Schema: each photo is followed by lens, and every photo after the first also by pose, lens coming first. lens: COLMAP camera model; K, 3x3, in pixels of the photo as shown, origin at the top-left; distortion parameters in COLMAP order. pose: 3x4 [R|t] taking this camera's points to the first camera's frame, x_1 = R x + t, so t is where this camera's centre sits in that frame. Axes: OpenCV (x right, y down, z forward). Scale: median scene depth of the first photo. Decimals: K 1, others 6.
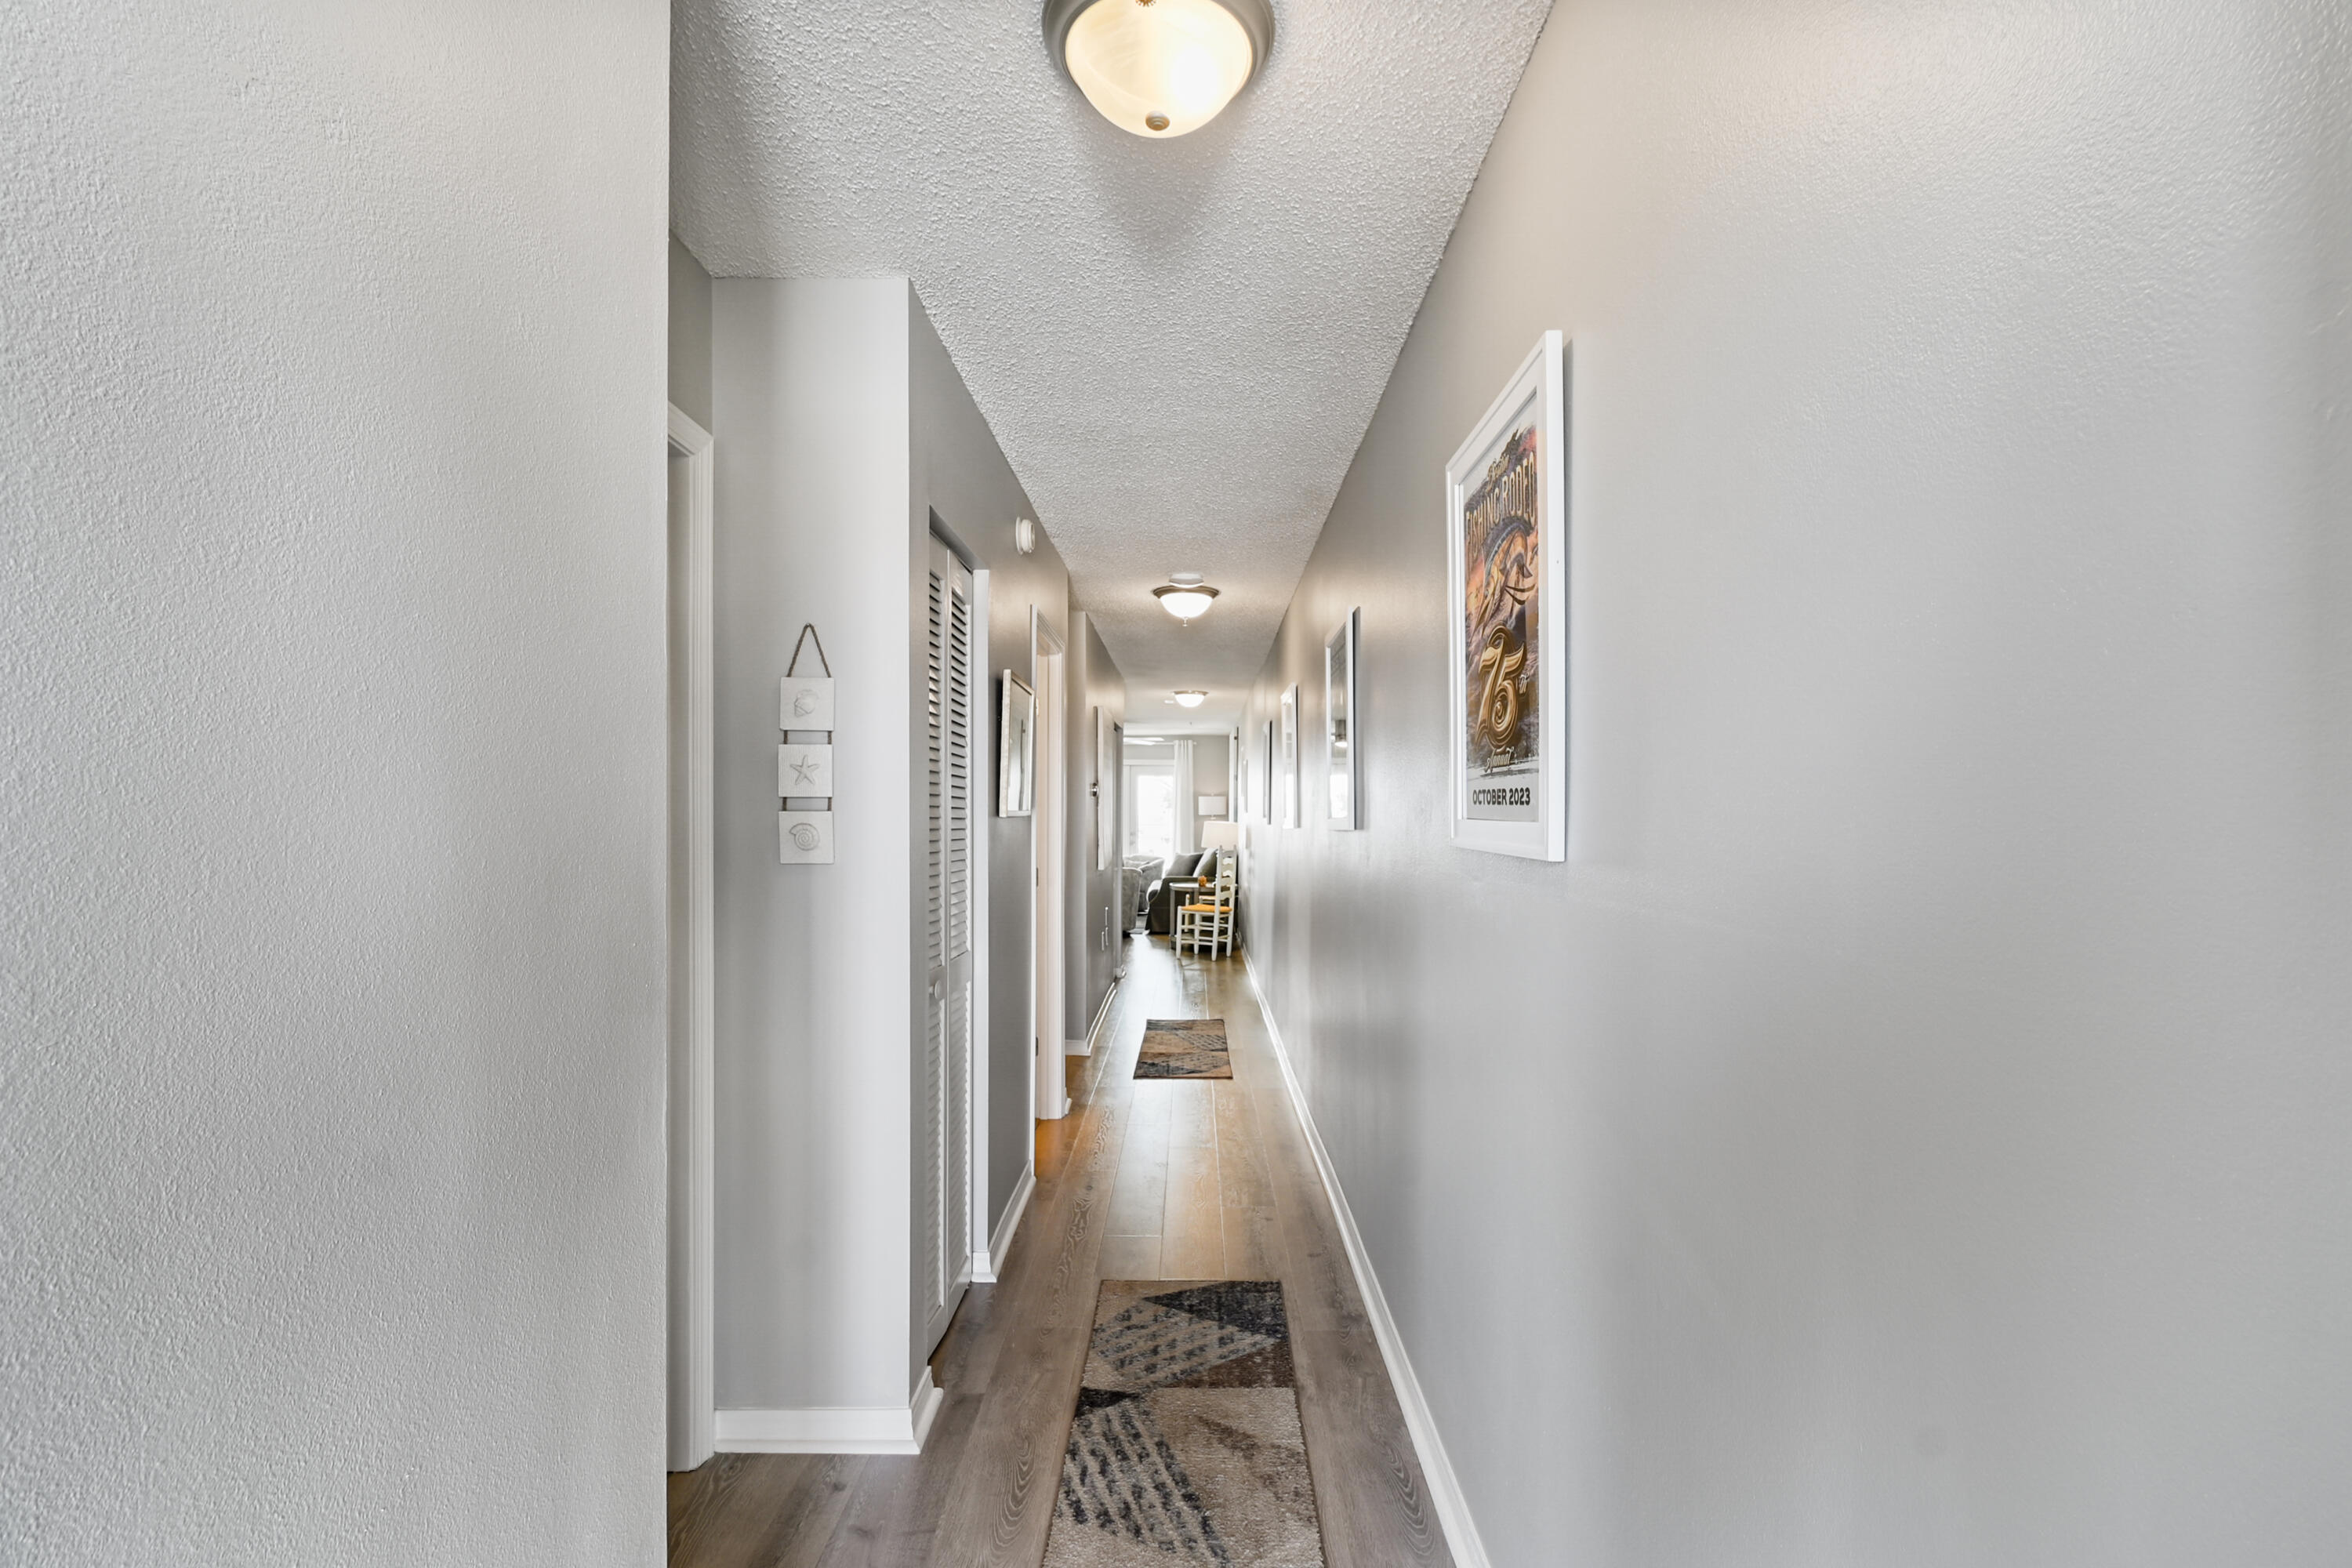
lens RADIAL K [[1029.6, 0, 1186.8], [0, 1029.6, 798.5], [0, 0, 1]] dist [-0.000659, -0.000091]
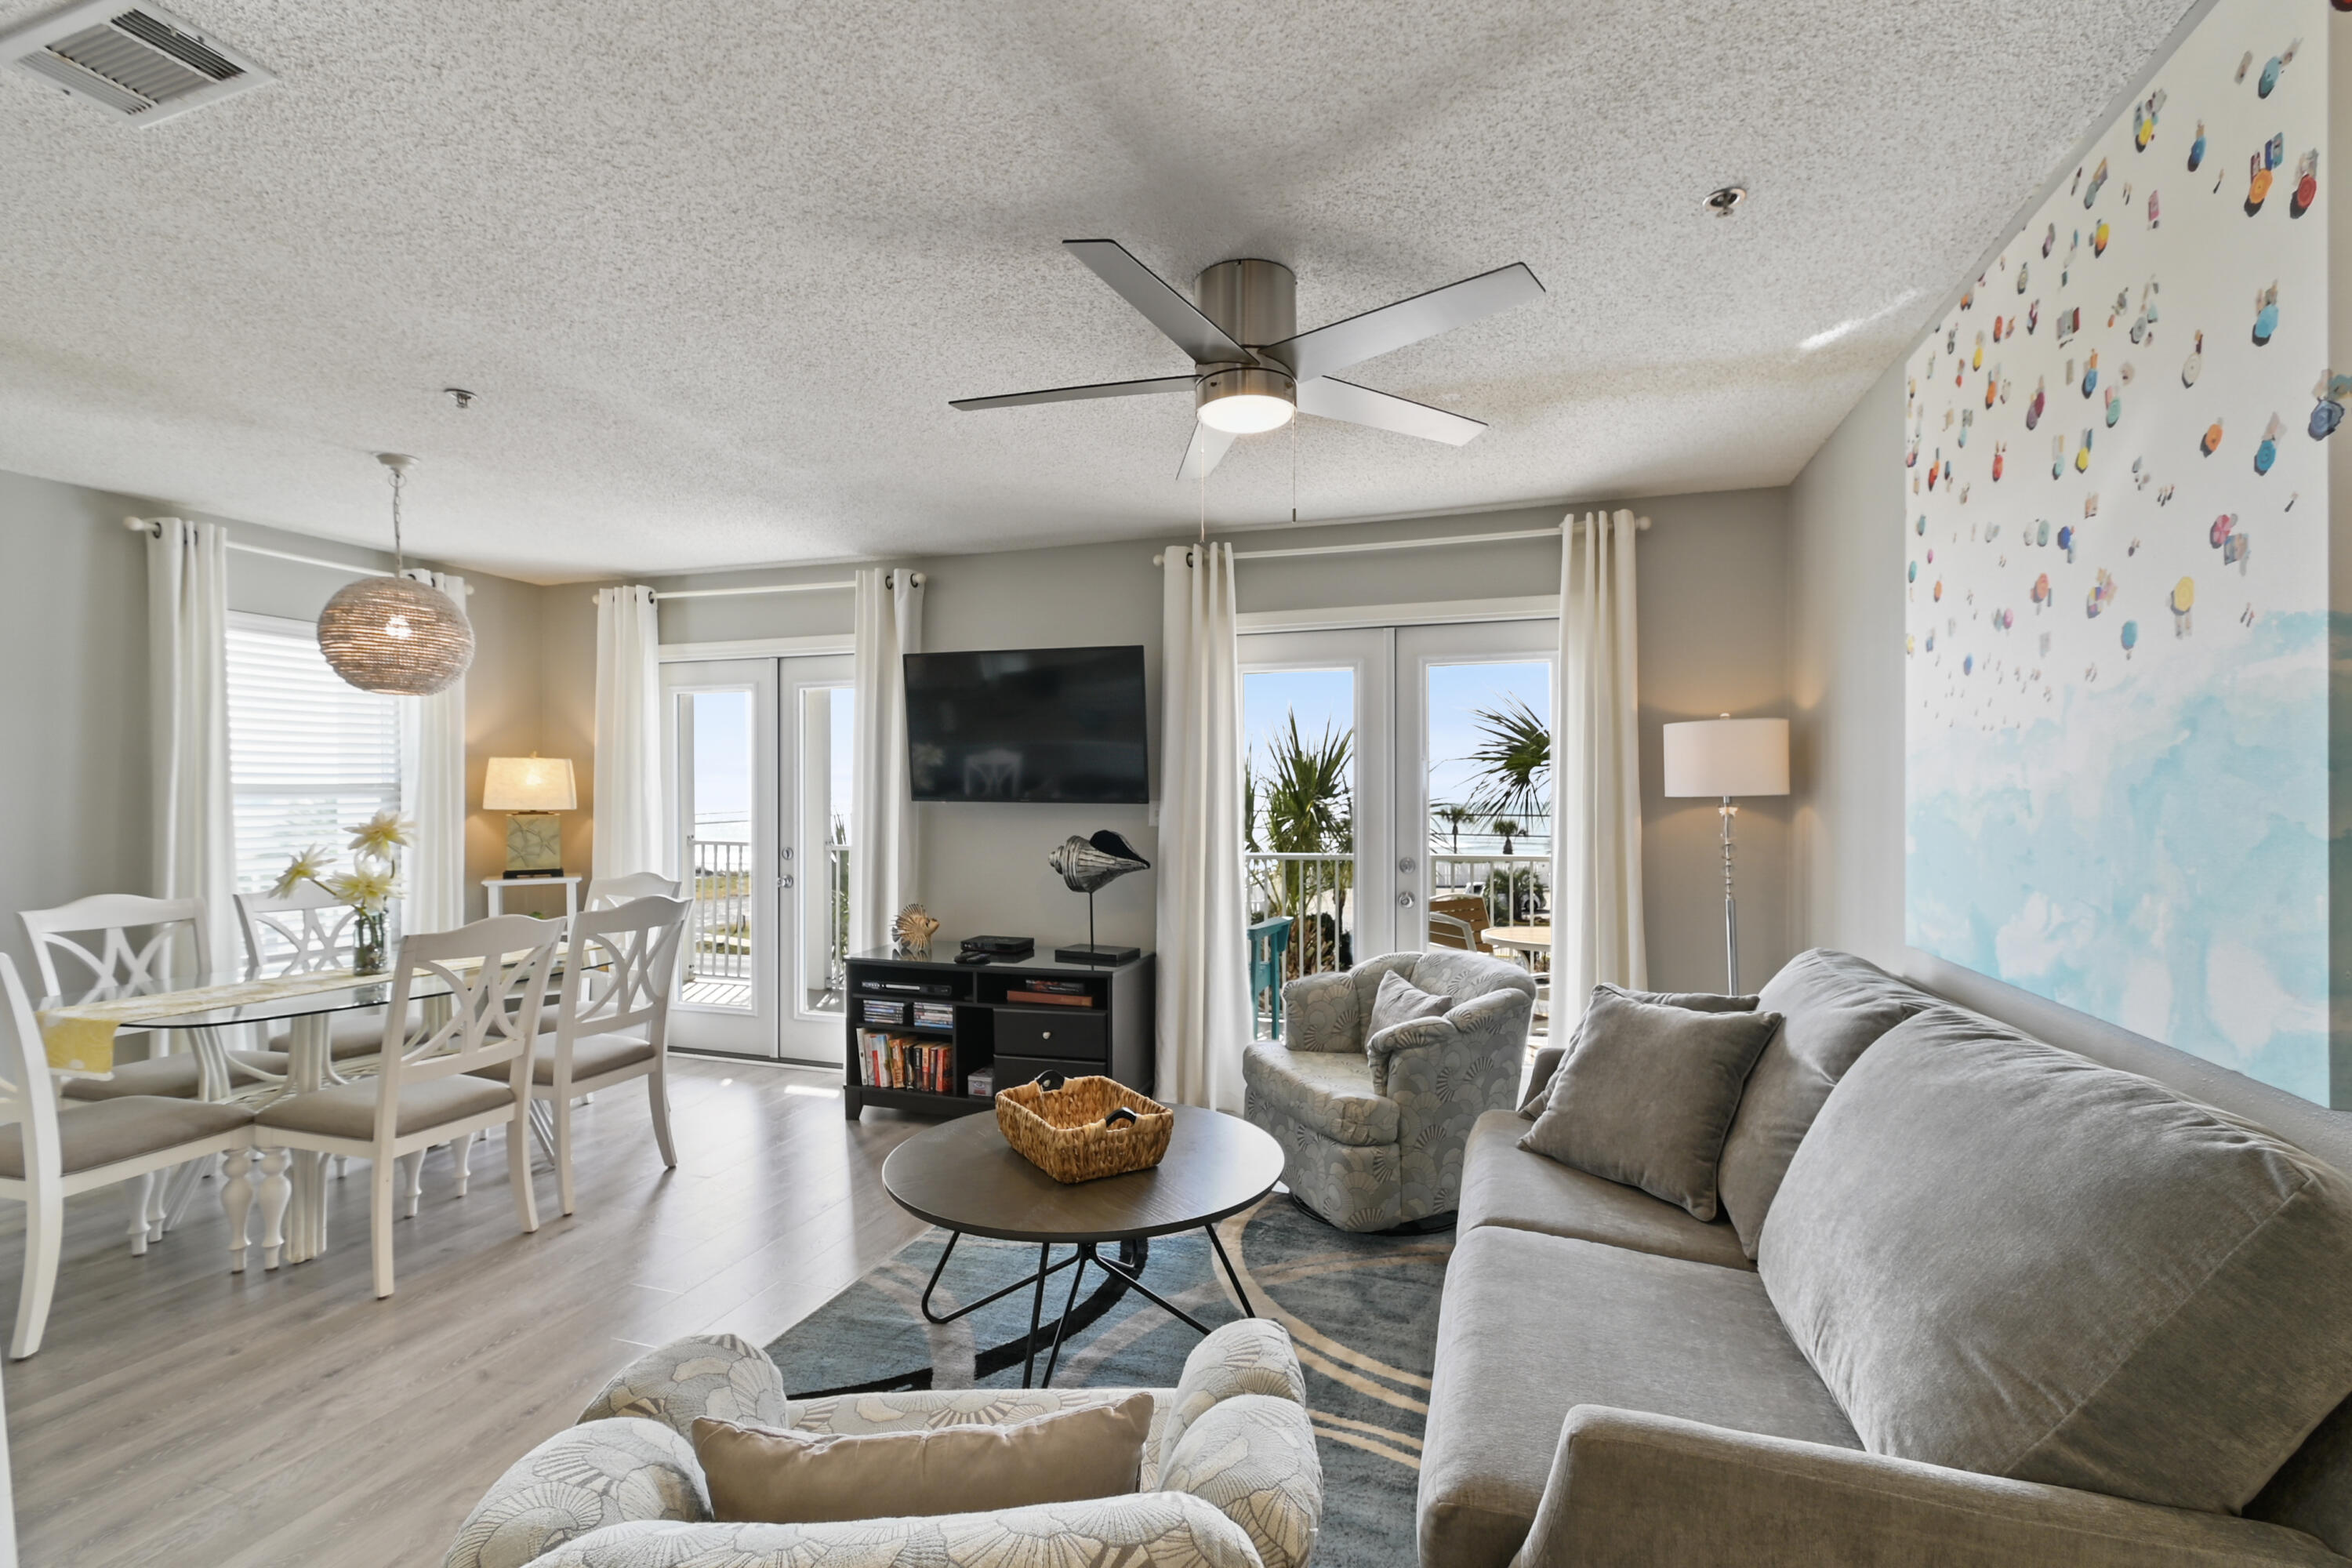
lens RADIAL K [[1045.3, 0, 1195.8], [0, 1045.3, 801.7], [0, 0, 1]] dist [-0.000861, -0.000901]
pose [[0.948541, -0.001479, -0.316651, -0.025791], [0.006610, 0.999864, 0.015128, 0.019819], [0.316585, -0.016443, 0.948421, 1.154275]]
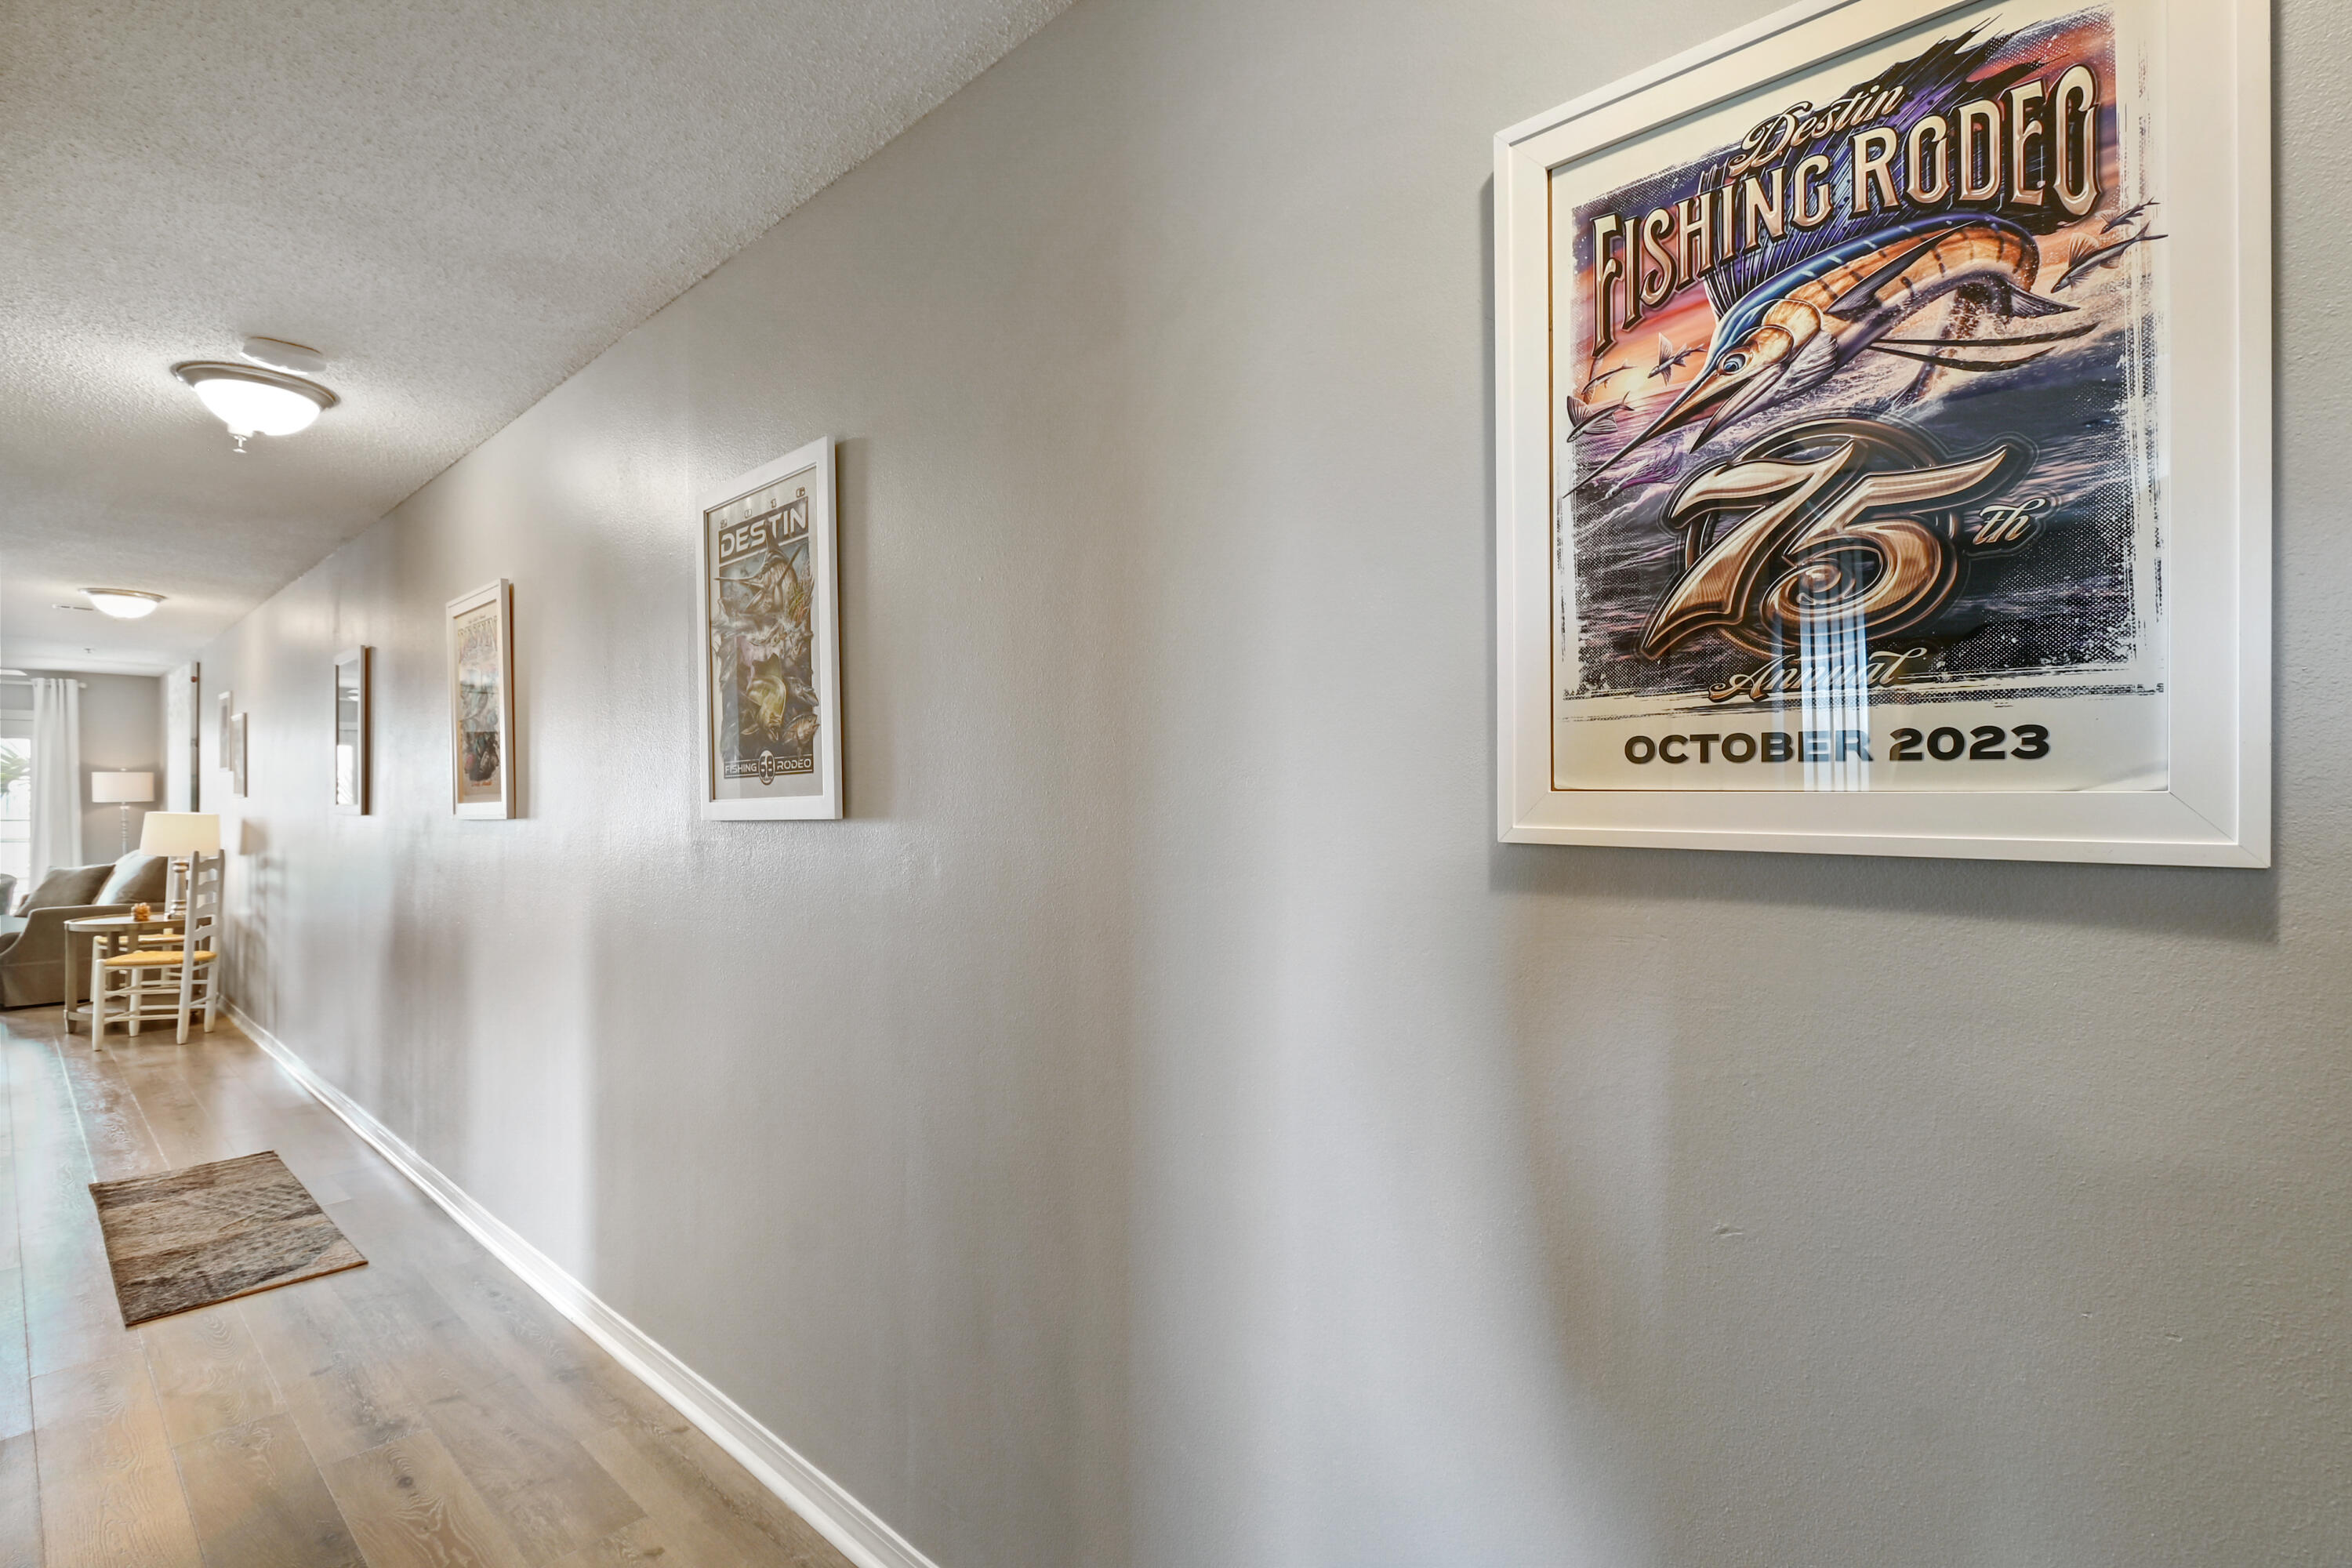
lens RADIAL K [[1087.1, 0, 1177.4], [0, 1087.1, 780.6], [0, 0, 1]] dist [0.000211, -0.000147]
pose [[0.673668, 0.000550, 0.739034, -0.050710], [-0.001836, 0.999998, 0.000930, 0.002118], [-0.739031, -0.001983, 0.673668, 0.138235]]
